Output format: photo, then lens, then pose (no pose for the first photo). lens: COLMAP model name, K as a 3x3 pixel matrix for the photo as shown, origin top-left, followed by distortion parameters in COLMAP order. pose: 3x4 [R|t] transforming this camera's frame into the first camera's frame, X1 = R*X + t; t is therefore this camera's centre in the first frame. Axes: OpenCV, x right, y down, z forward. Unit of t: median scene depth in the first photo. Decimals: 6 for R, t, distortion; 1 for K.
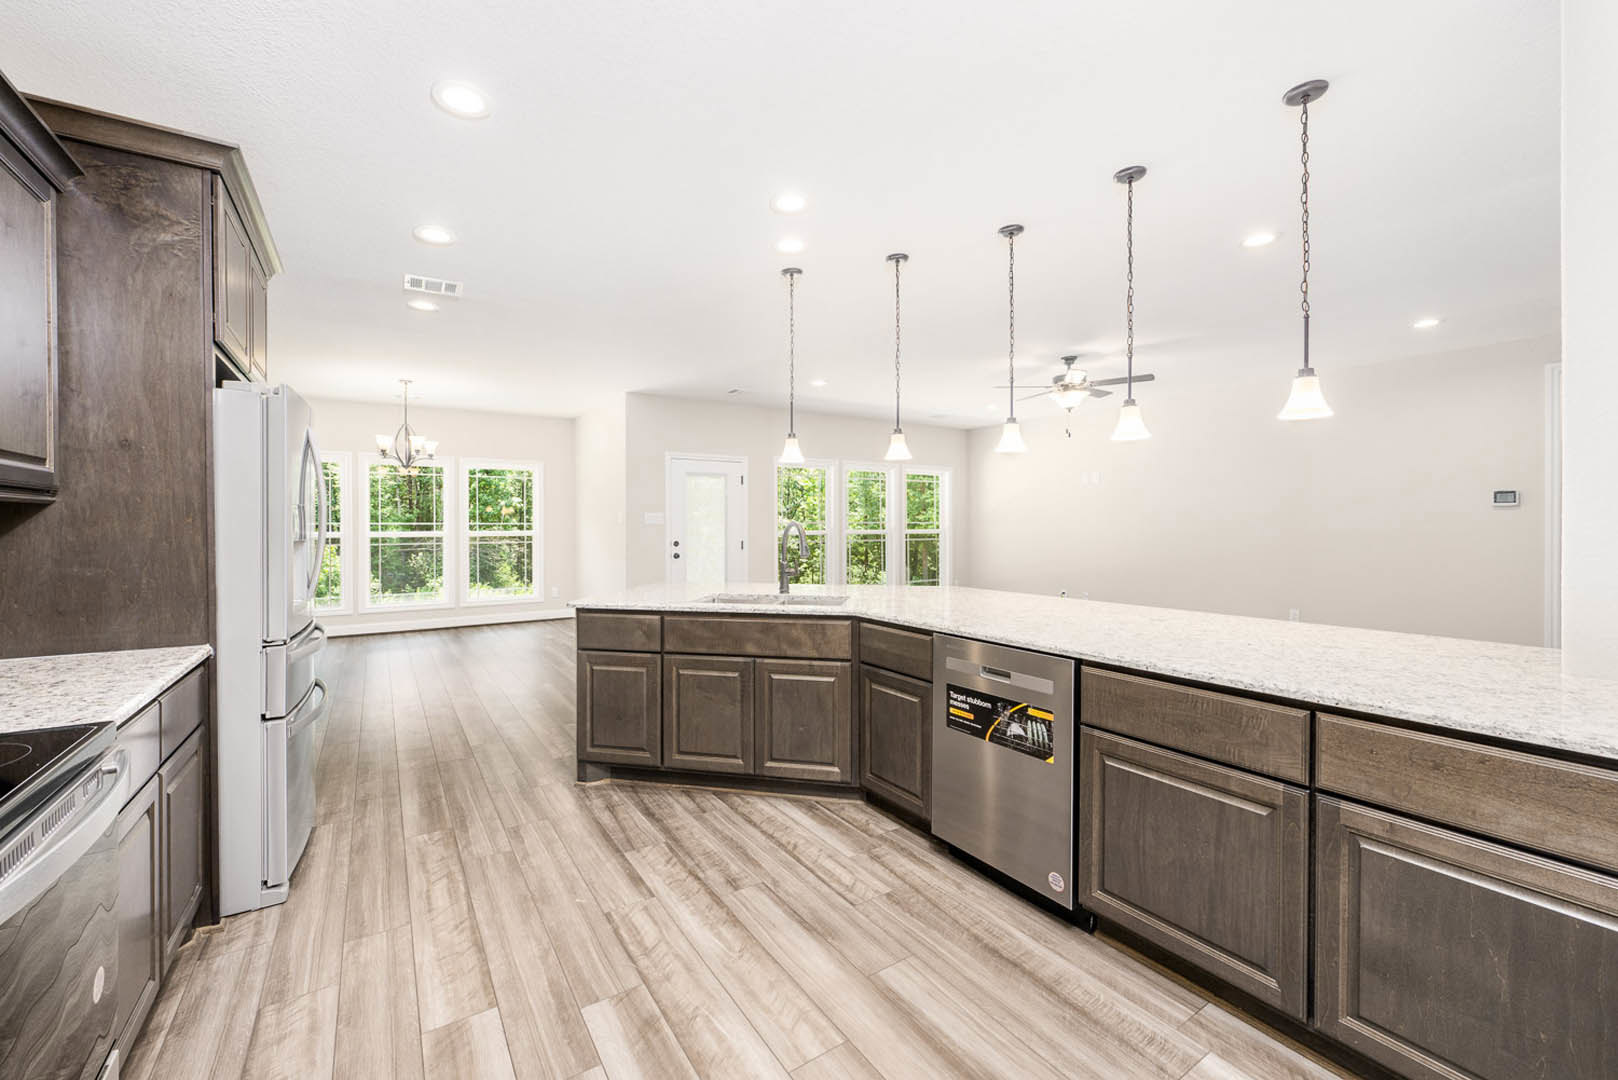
lens RADIAL K [[656.2, 0, 807.3], [0, 656.2, 527.4], [0, 0, 1]] dist [0.000169, -0.000006]
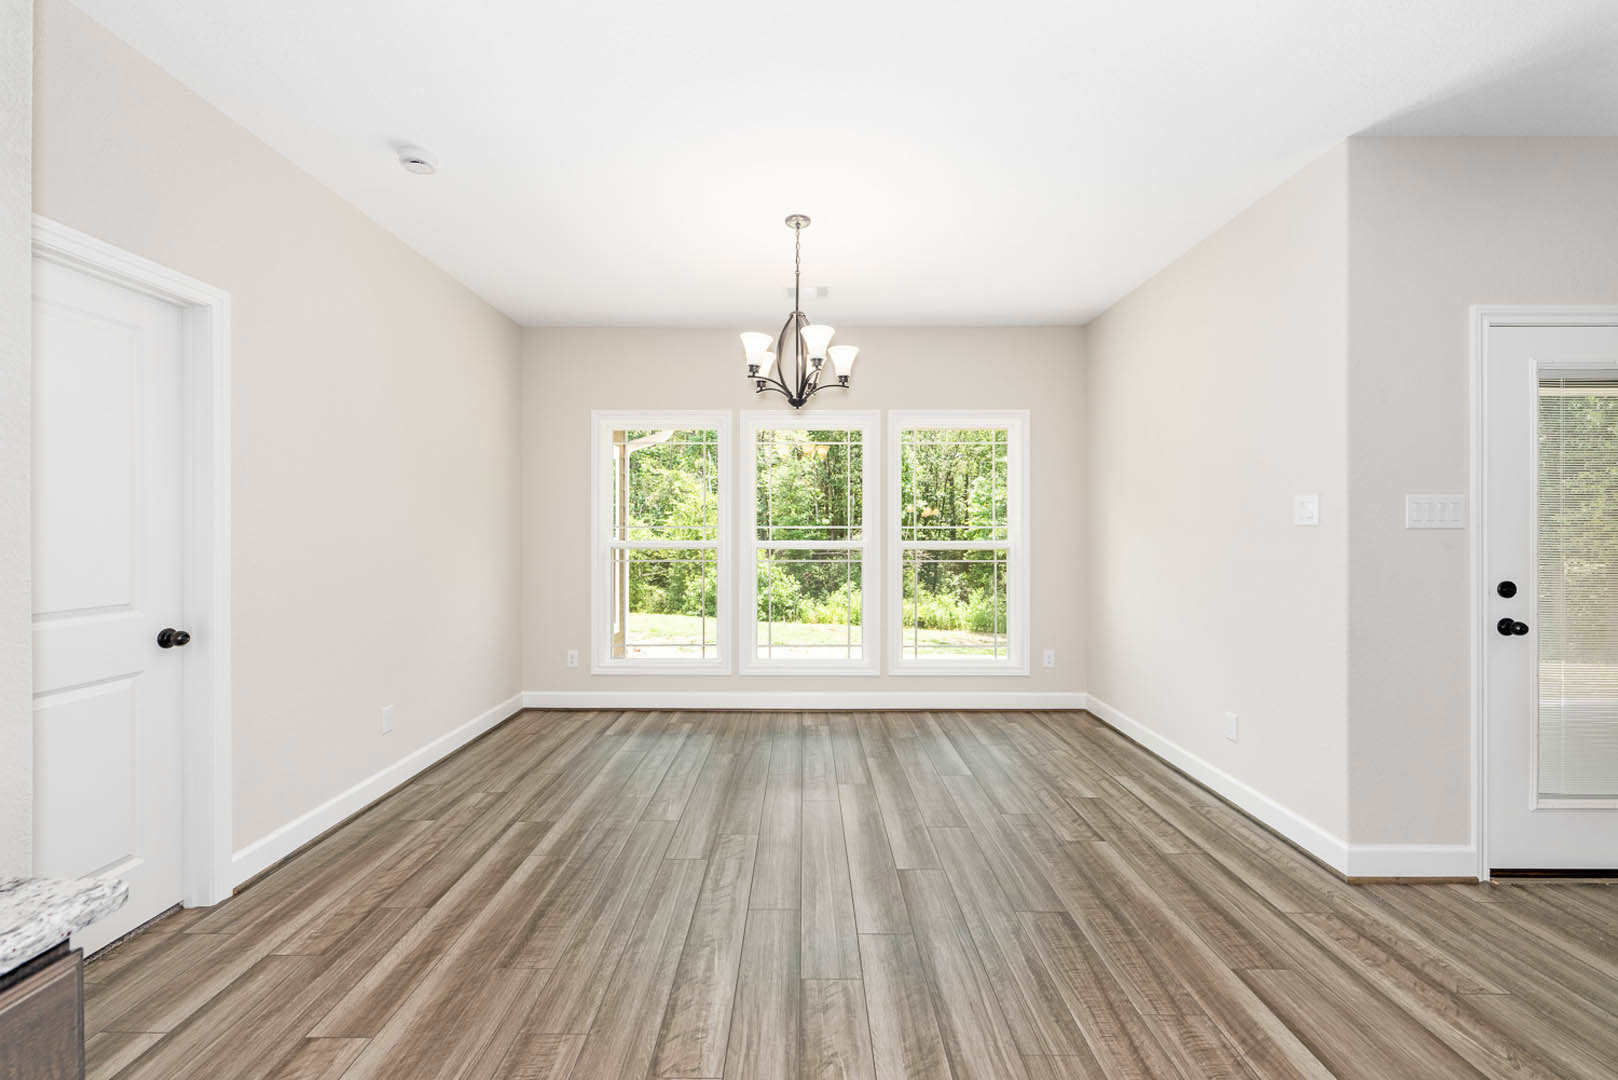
lens RADIAL K [[656.2, 0, 807.3], [0, 656.2, 527.4], [0, 0, 1]] dist [0.000169, -0.000006]
pose [[0.838201, -0.000372, -0.545361, -0.303583], [-0.004102, 0.999967, -0.006987, -0.001471], [0.545346, 0.008094, 0.838172, 0.530282]]
